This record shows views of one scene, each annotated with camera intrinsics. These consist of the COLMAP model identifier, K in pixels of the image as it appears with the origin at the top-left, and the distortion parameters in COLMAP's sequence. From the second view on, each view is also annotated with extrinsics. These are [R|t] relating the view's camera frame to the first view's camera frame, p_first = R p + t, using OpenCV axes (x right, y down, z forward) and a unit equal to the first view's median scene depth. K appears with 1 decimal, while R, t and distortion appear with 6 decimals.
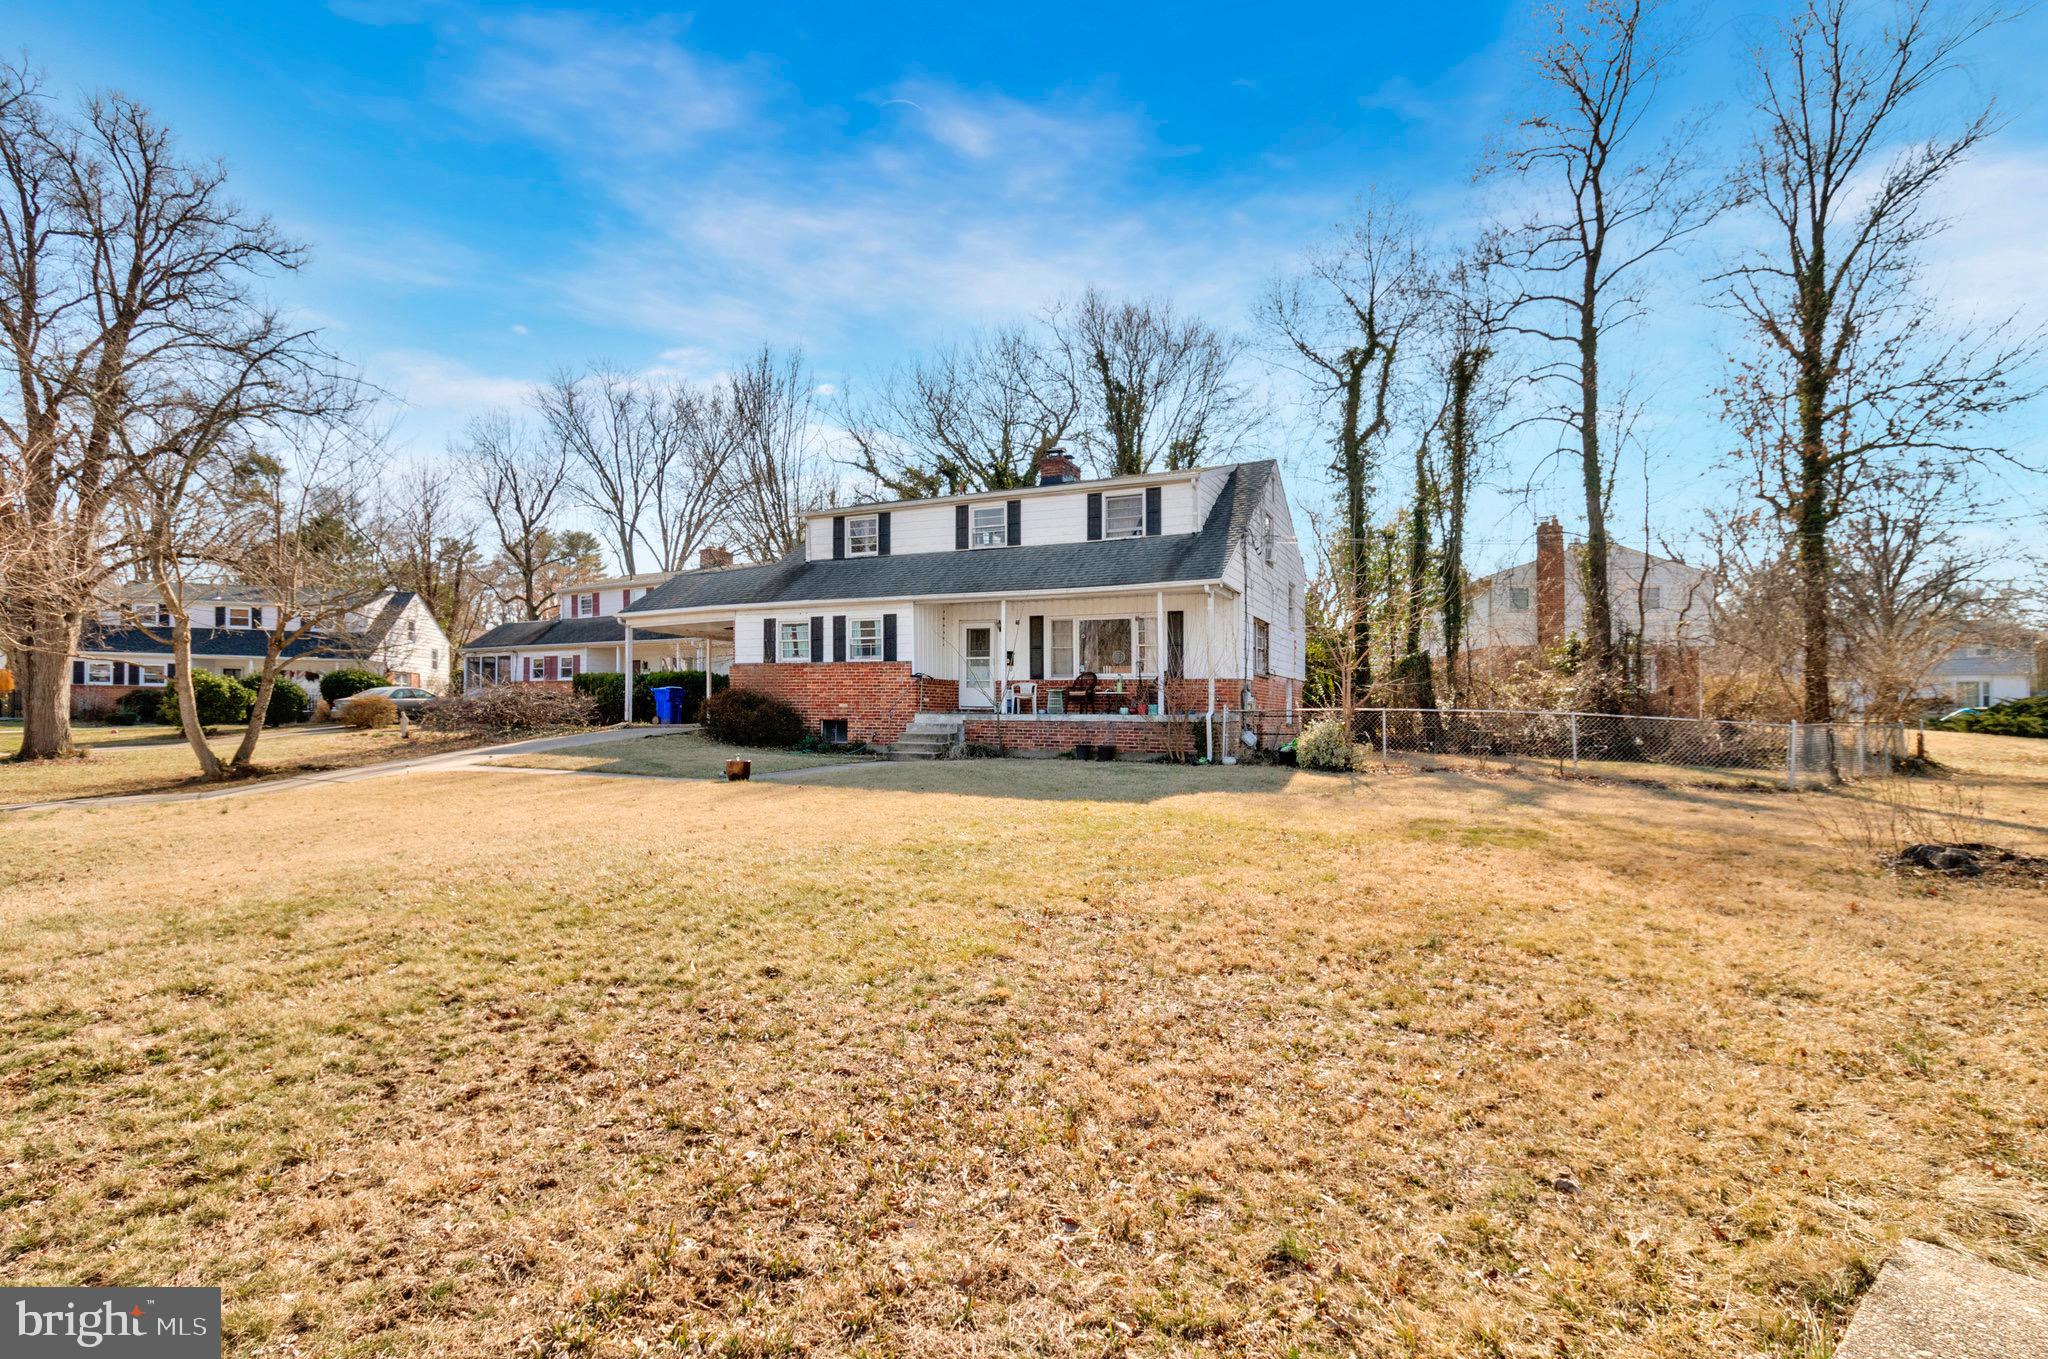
lens RADIAL K [[940.0, 0, 1024.0], [0, 940.0, 679.5], [0, 0, 1]] dist [-0.001867, -0.000093]
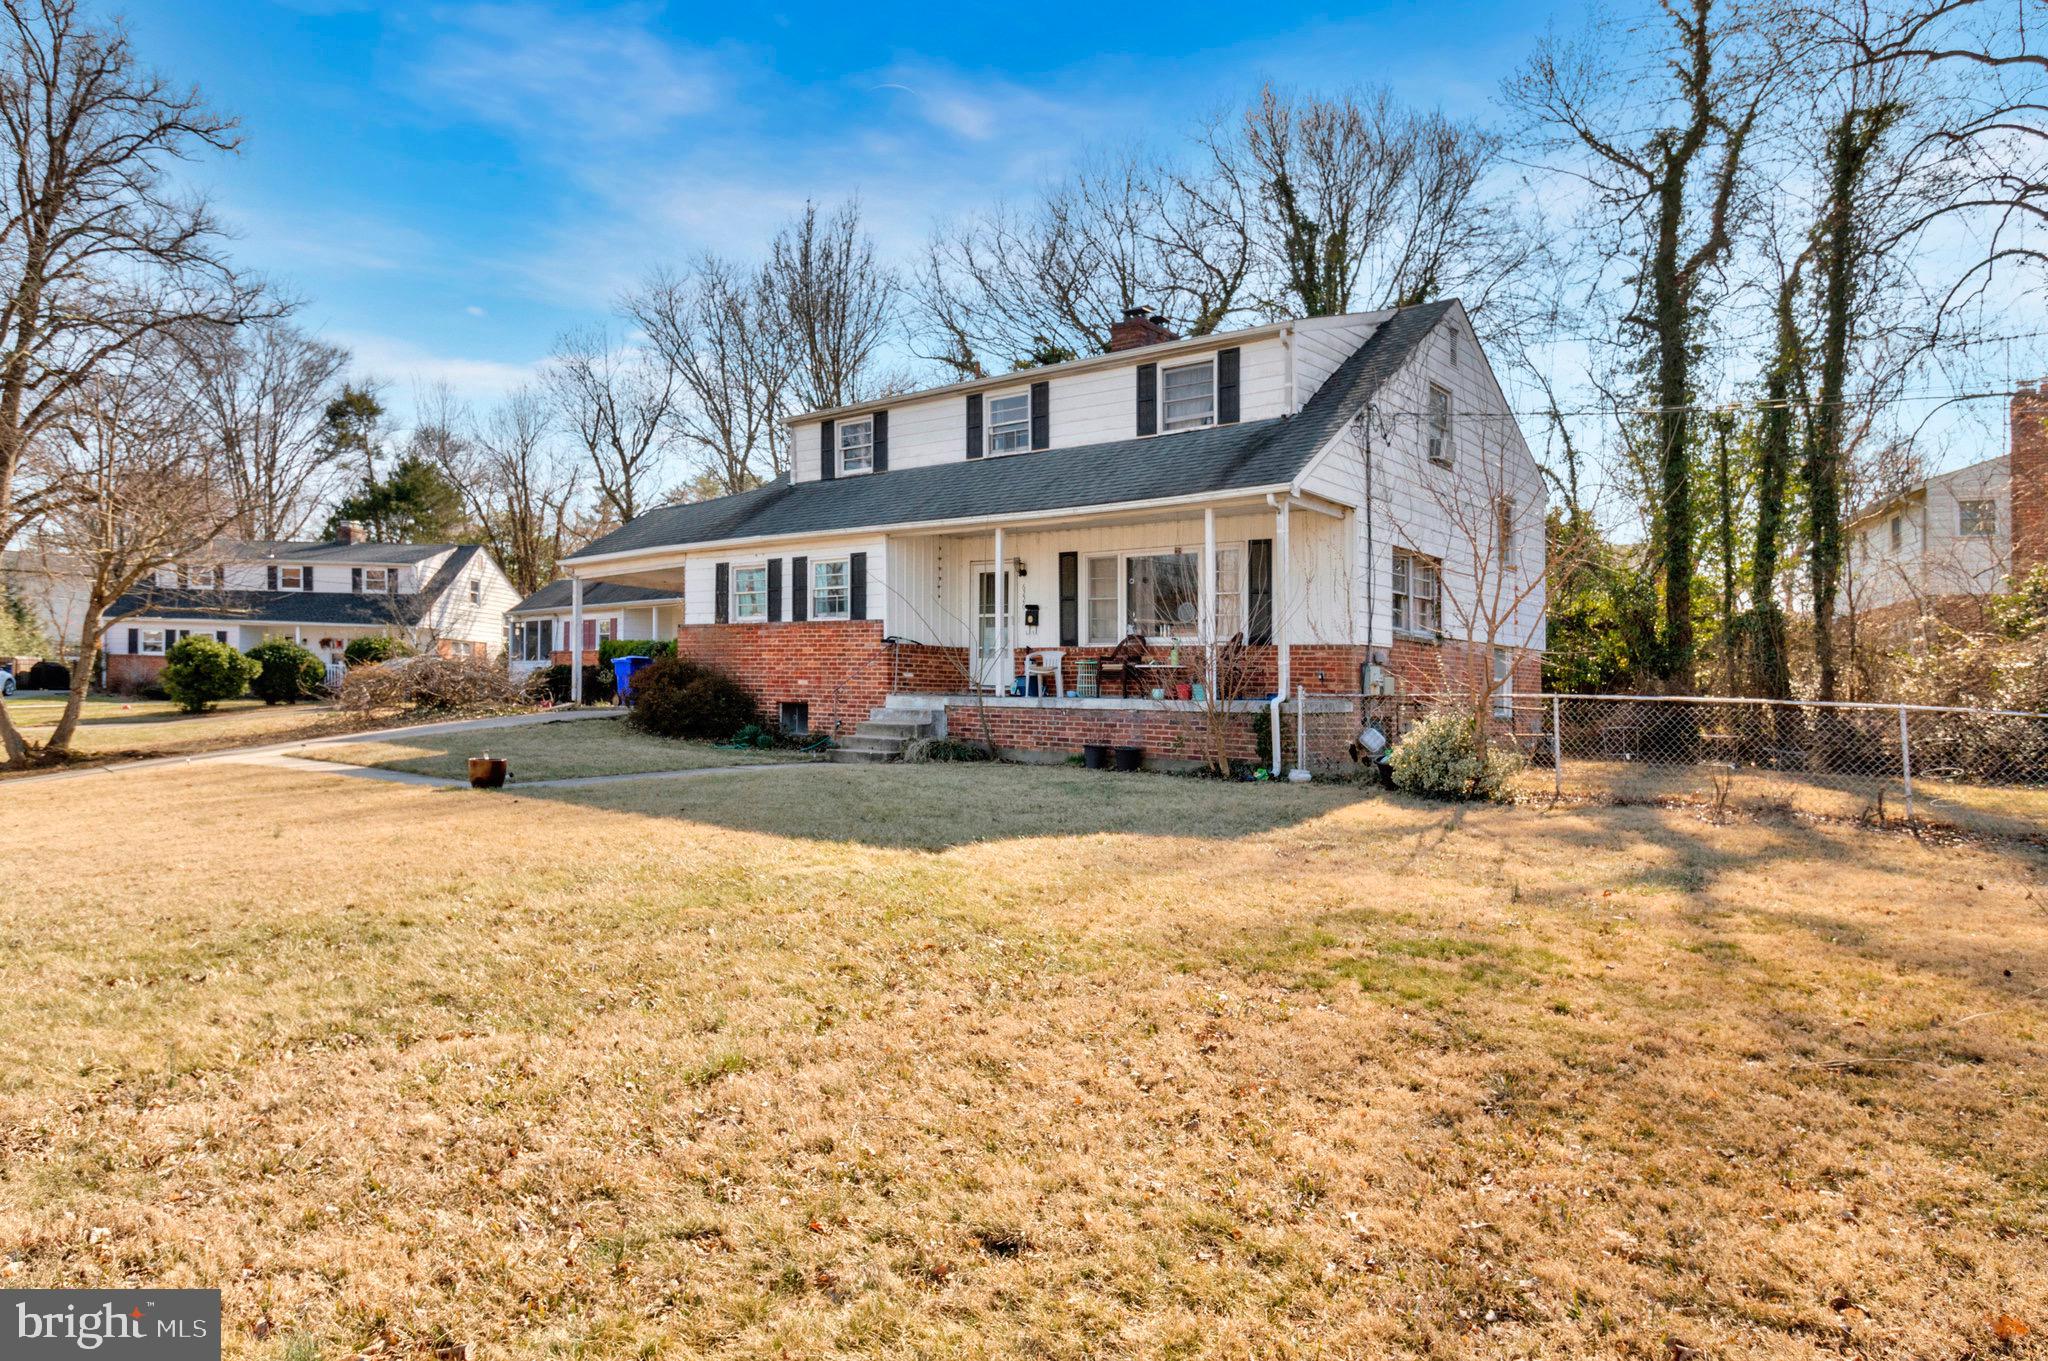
lens RADIAL K [[1223.8, 0, 984.0], [0, 1223.8, 669.4], [0, 0, 1]] dist [0.006775, 0.000346]
pose [[0.972099, 0.005508, -0.234505, 0.152930], [-0.002265, 0.999898, 0.014097, 0.004010], [0.234558, -0.013173, 0.972013, 0.123595]]
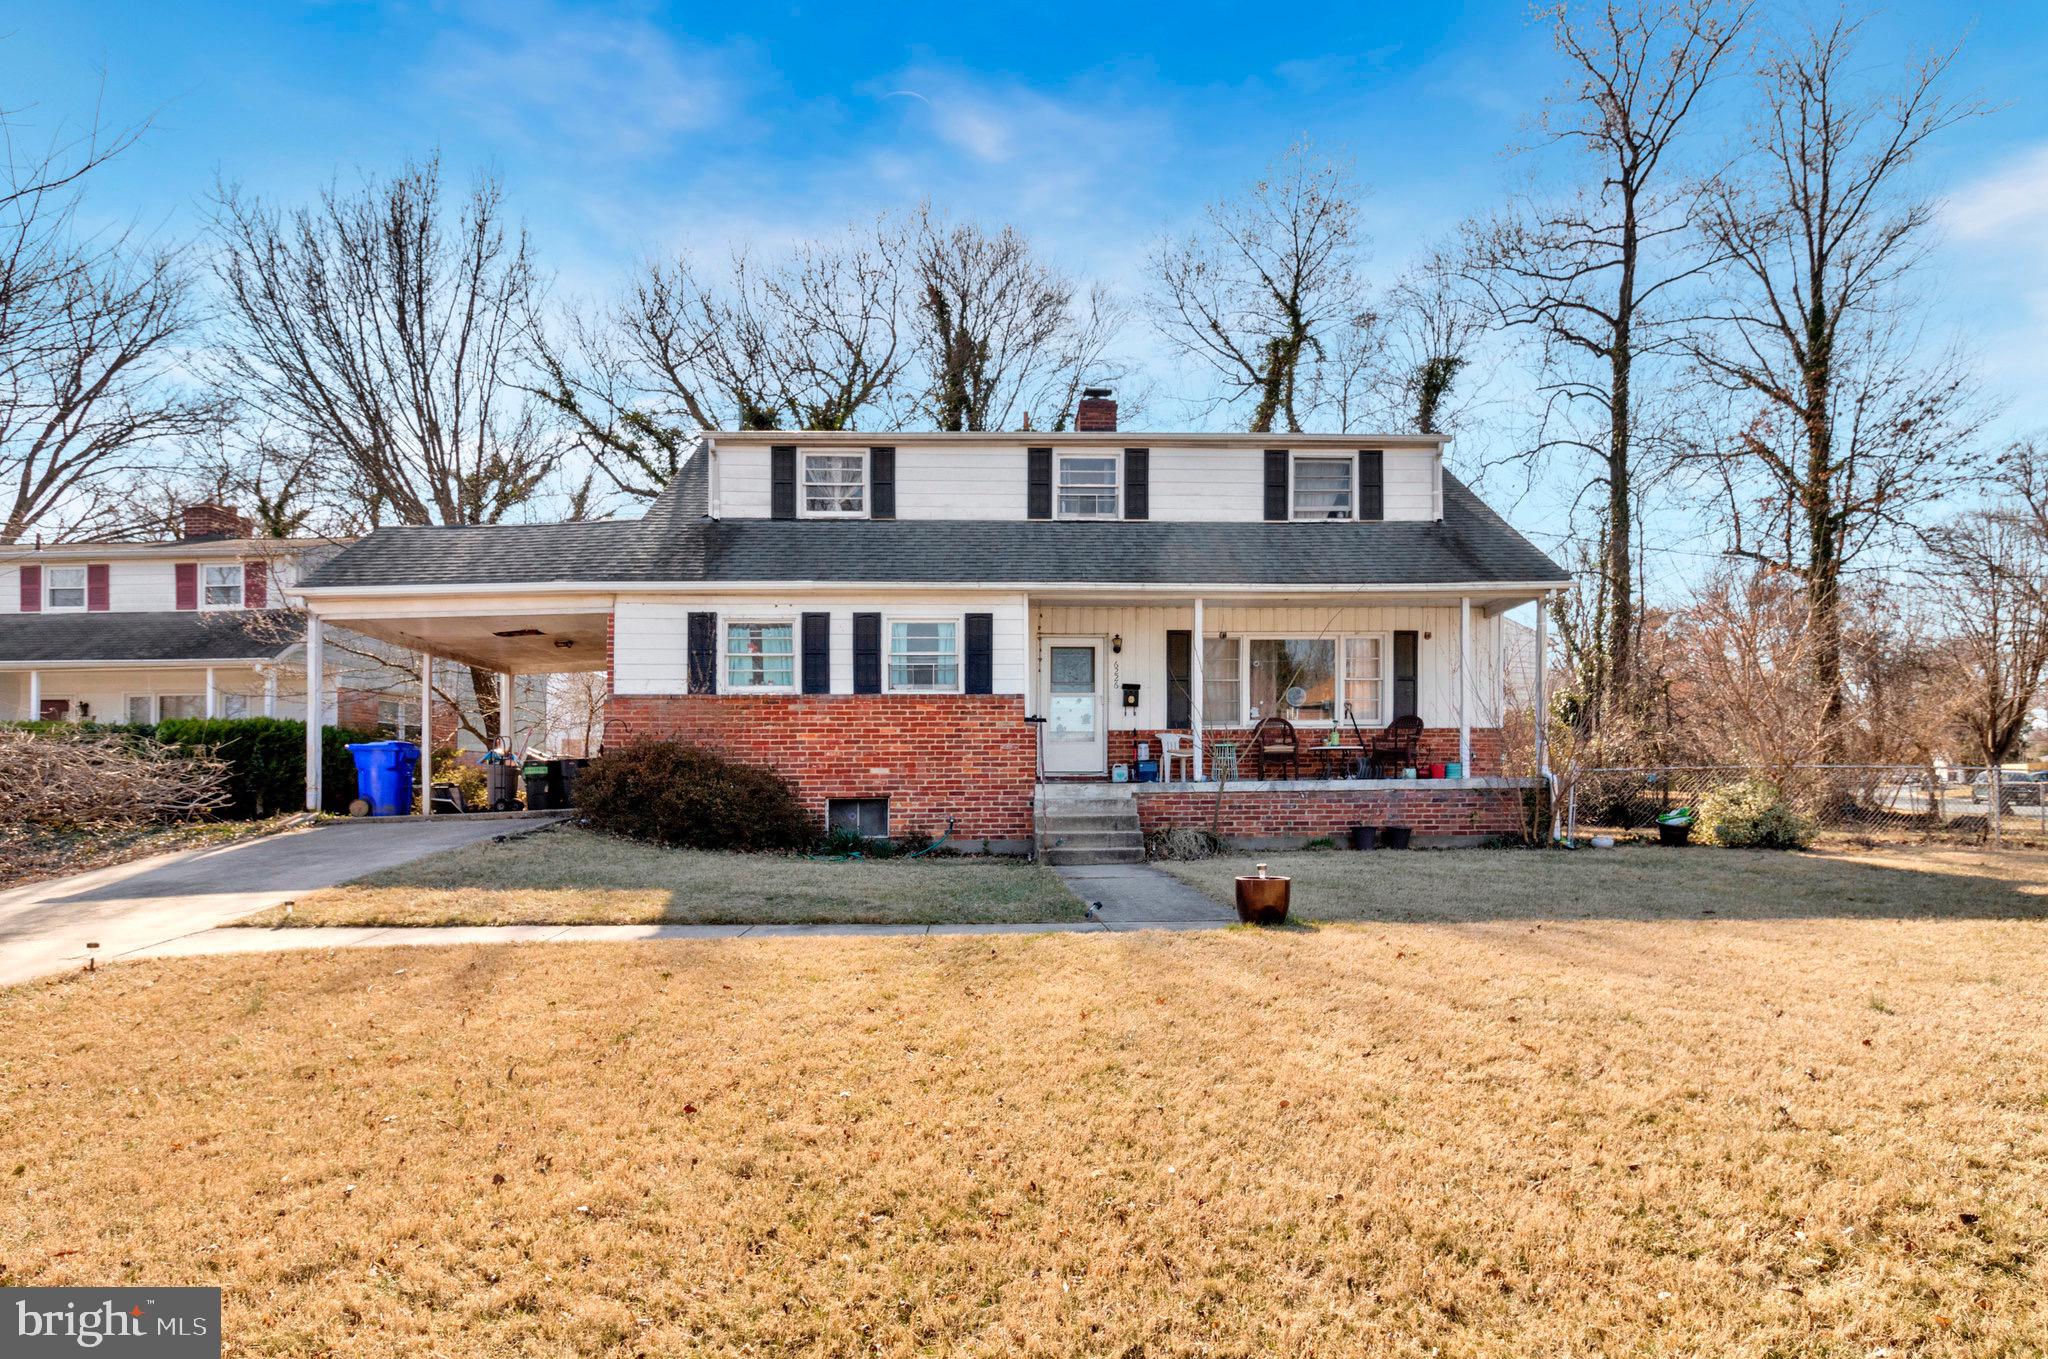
lens RADIAL K [[1094.5, 0, 1026.4], [0, 1094.5, 735.8], [0, 0, 1]] dist [-0.001869, -0.000485]
pose [[0.883074, 0.008041, 0.469165, -0.405994], [-0.001737, 0.999902, -0.013868, 0.014700], [-0.469230, 0.011431, 0.883002, 0.364239]]
